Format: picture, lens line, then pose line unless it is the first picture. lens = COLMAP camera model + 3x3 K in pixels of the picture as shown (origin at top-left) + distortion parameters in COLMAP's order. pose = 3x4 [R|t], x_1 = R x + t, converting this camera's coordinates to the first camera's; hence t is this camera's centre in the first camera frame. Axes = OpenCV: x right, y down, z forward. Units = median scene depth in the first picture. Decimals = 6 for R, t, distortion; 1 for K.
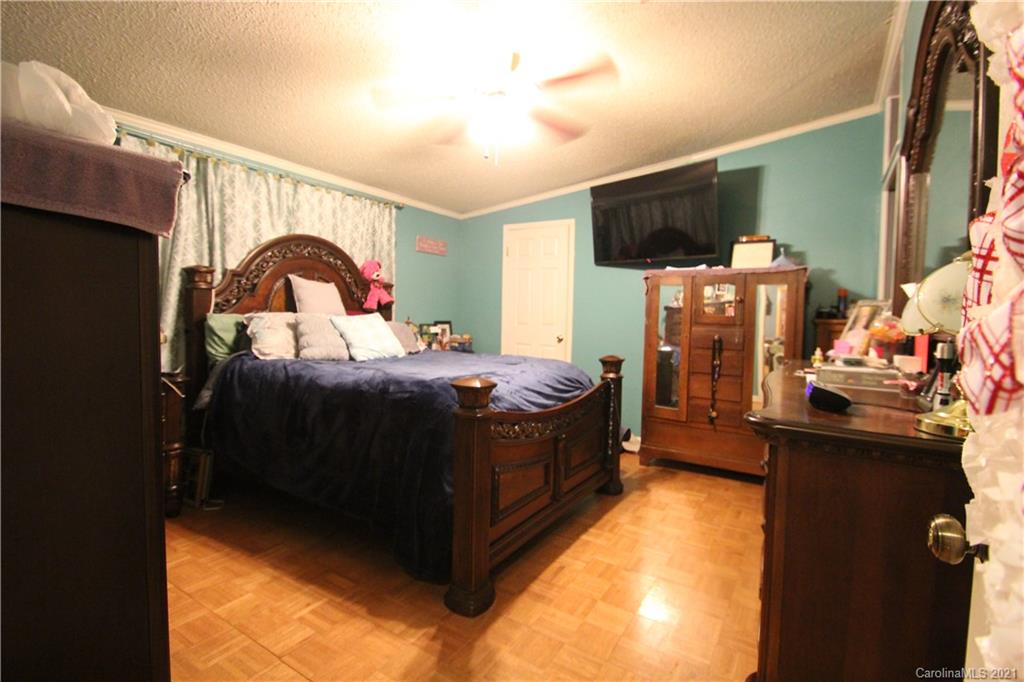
lens RADIAL K [[478.8, 0, 514.8], [0, 478.8, 342.9], [0, 0, 1]] dist [0.001368, -0.006076]
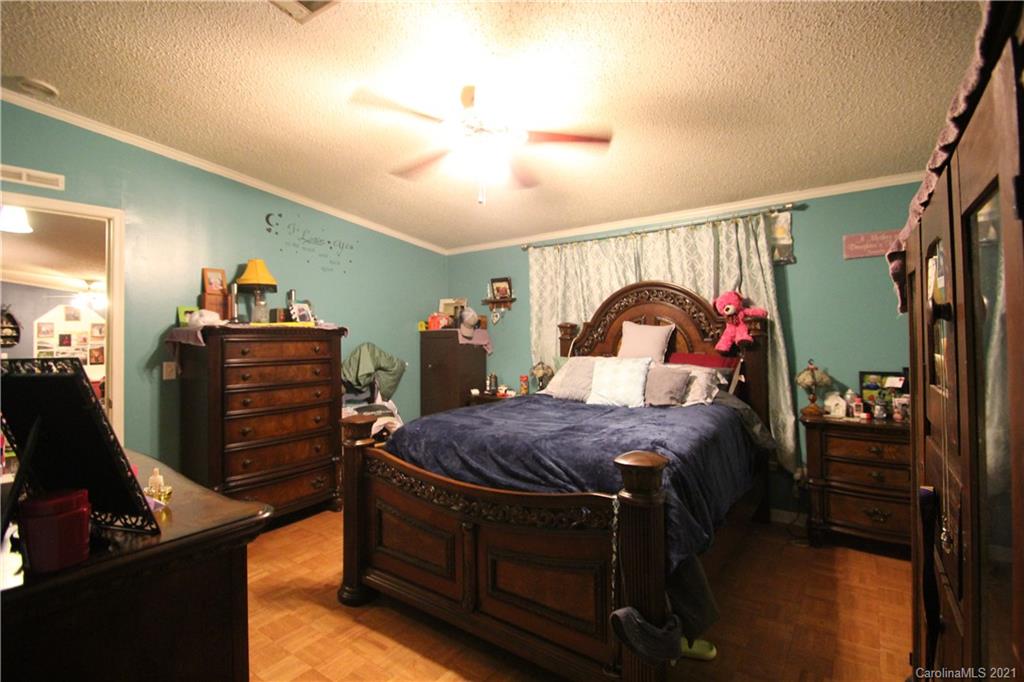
lens RADIAL K [[478.8, 0, 513.3], [0, 478.8, 334.9], [0, 0, 1]] dist [0.001368, -0.006076]
pose [[-0.068270, -0.034108, -0.997084, 0.970206], [-0.046850, 0.998422, -0.030946, -0.098603], [0.996566, 0.044601, -0.069761, 1.242110]]
